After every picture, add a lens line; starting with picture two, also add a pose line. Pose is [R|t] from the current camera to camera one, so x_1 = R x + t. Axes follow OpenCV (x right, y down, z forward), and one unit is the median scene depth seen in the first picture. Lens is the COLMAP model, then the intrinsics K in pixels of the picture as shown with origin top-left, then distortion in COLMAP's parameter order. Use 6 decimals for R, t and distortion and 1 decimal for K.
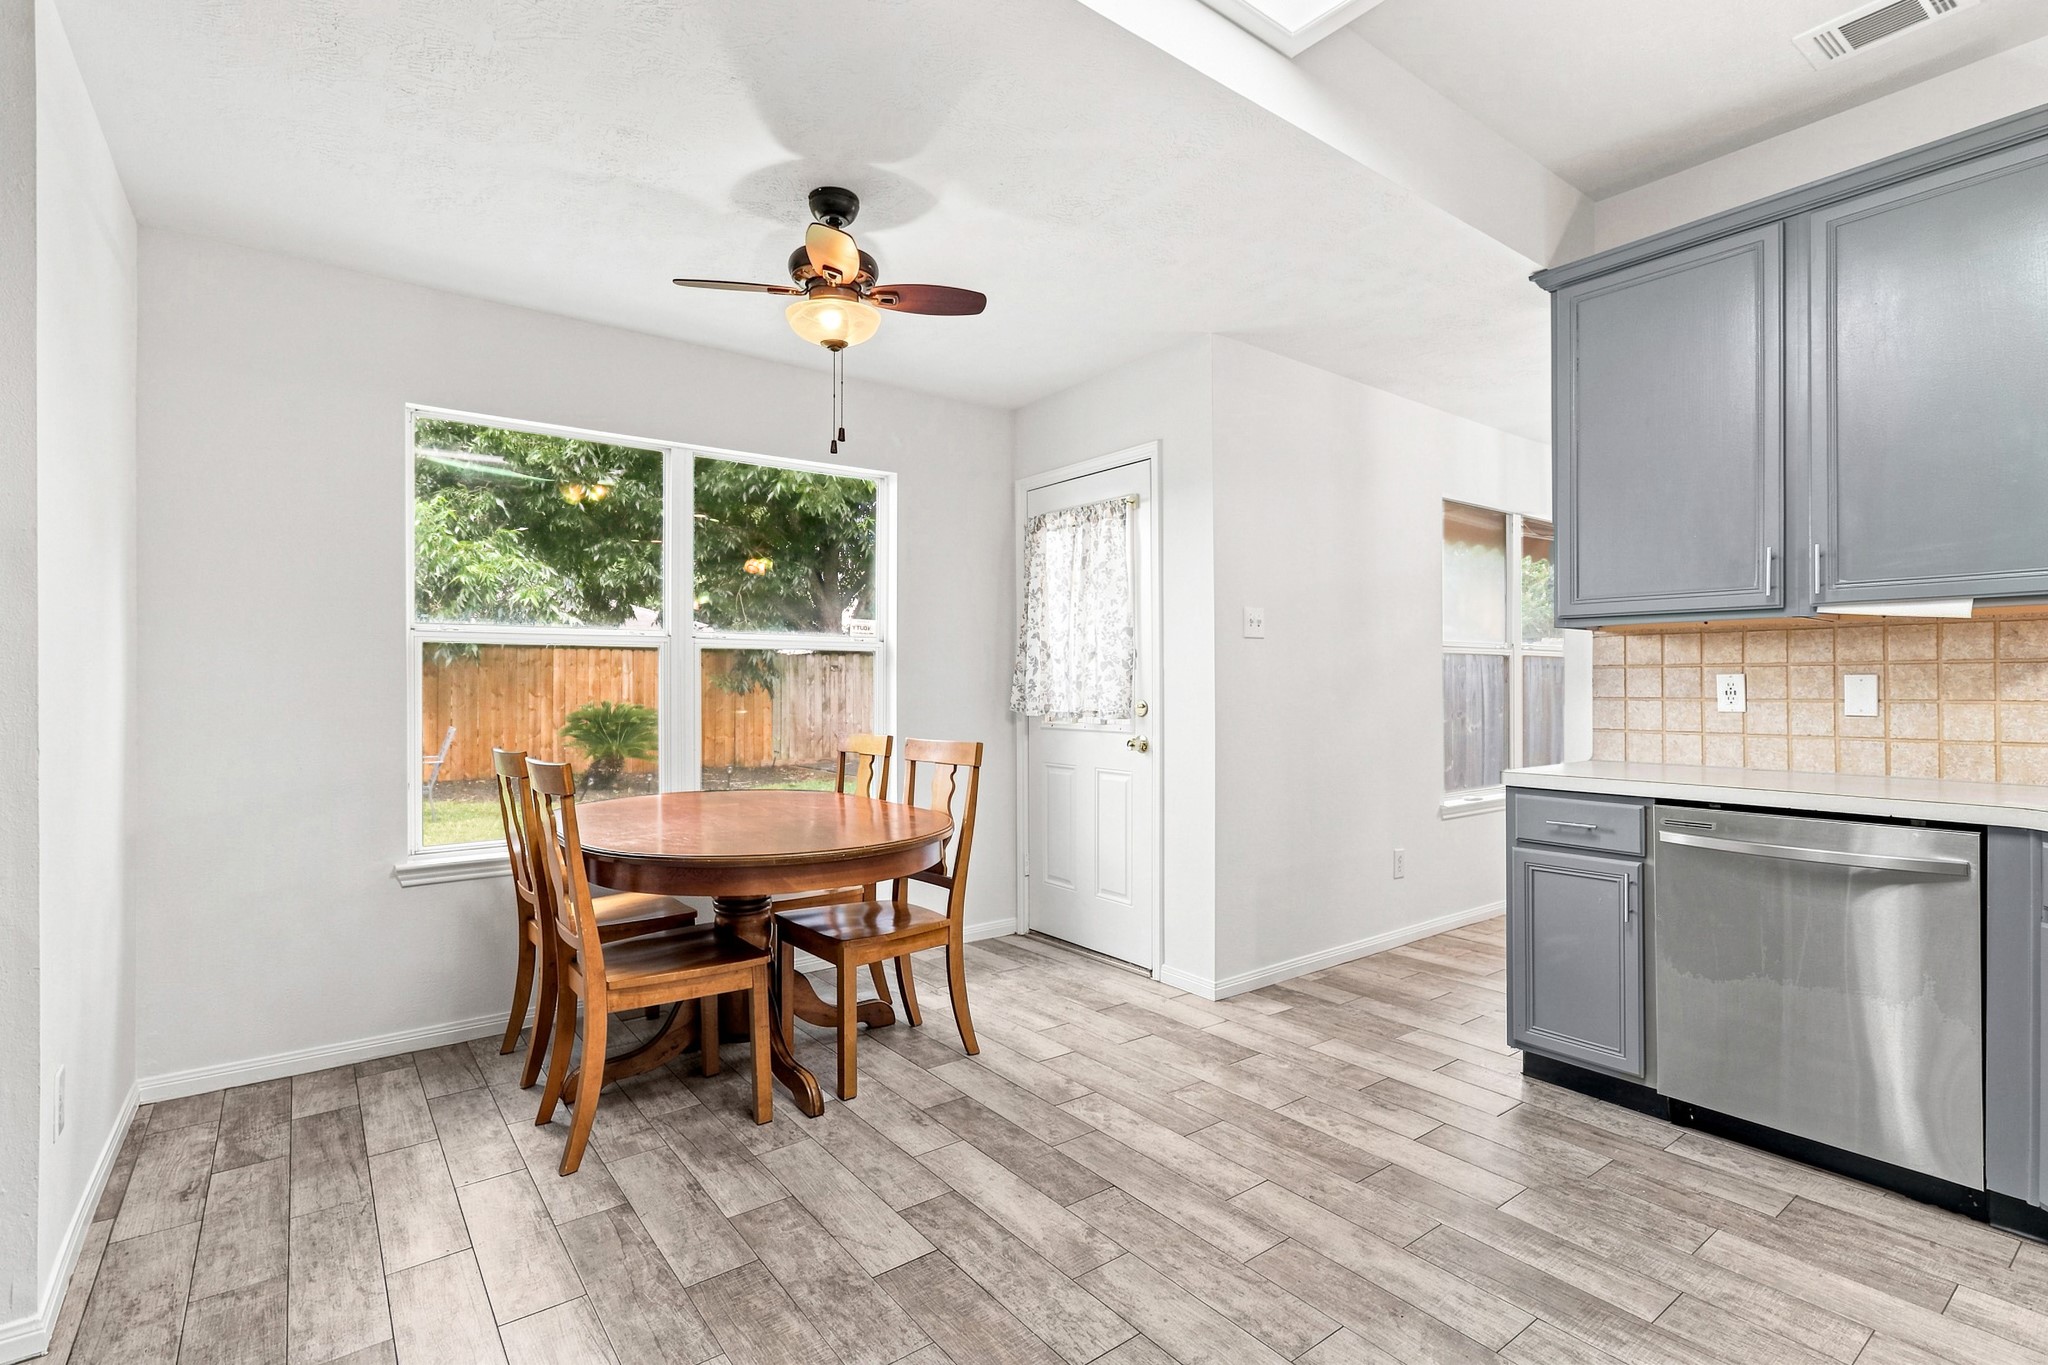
lens RADIAL K [[960.4, 0, 1029.1], [0, 960.4, 675.3], [0, 0, 1]] dist [-0.004992, 0.003316]
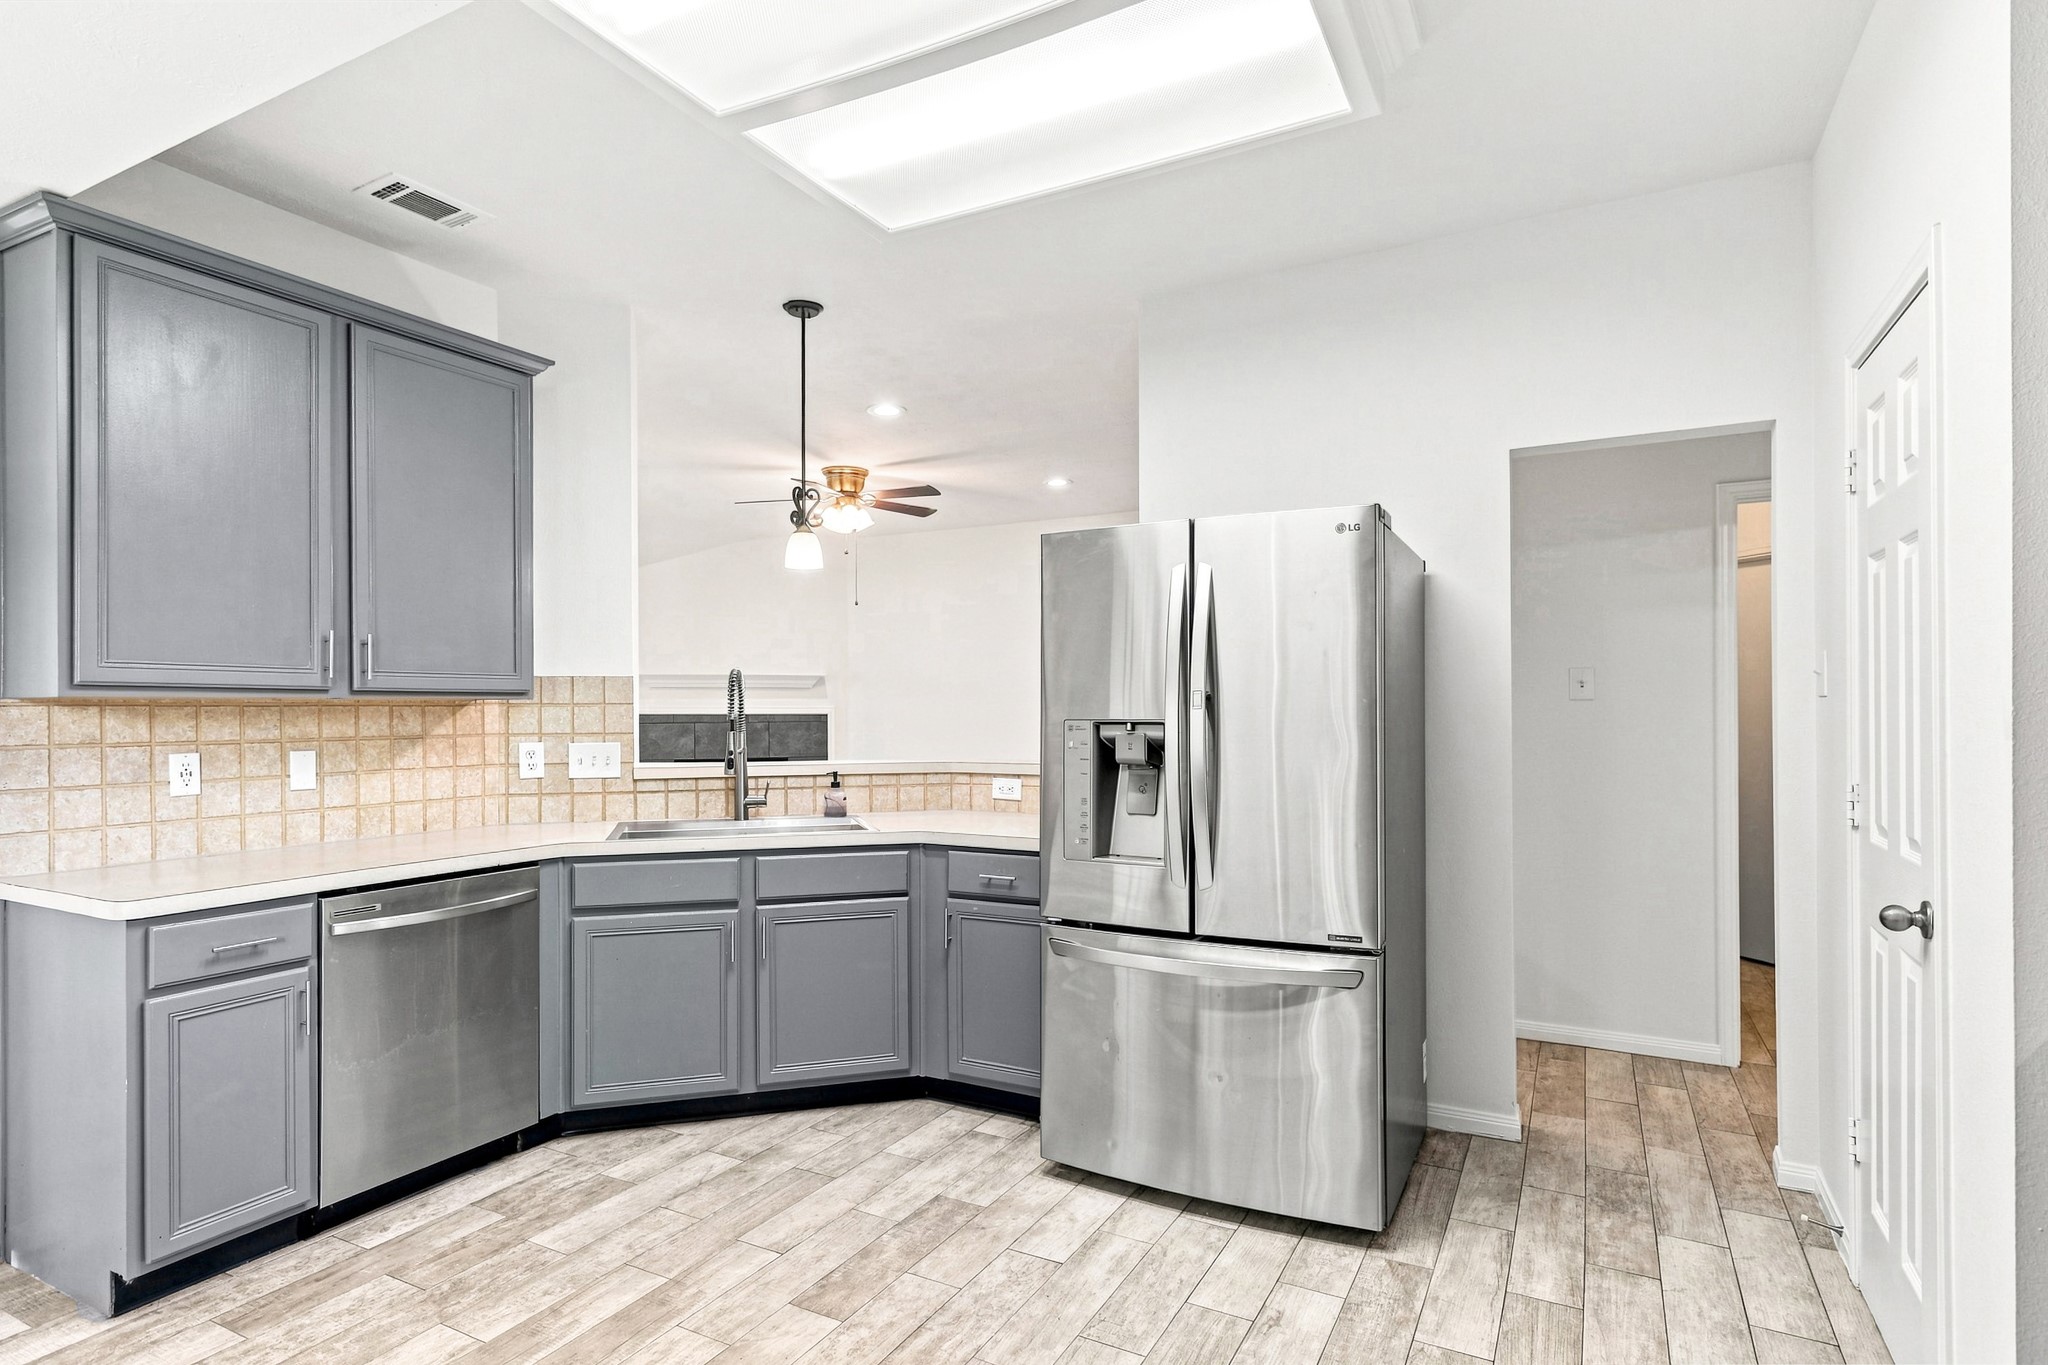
lens RADIAL K [[1067.6, 0, 1003.8], [0, 1067.6, 700.5], [0, 0, 1]] dist [-0.007185, -0.001933]
pose [[-0.402820, 0.014384, 0.915166, -0.531332], [0.001870, 0.999887, -0.014892, -0.037814], [-0.915277, -0.004288, -0.402801, 0.767110]]
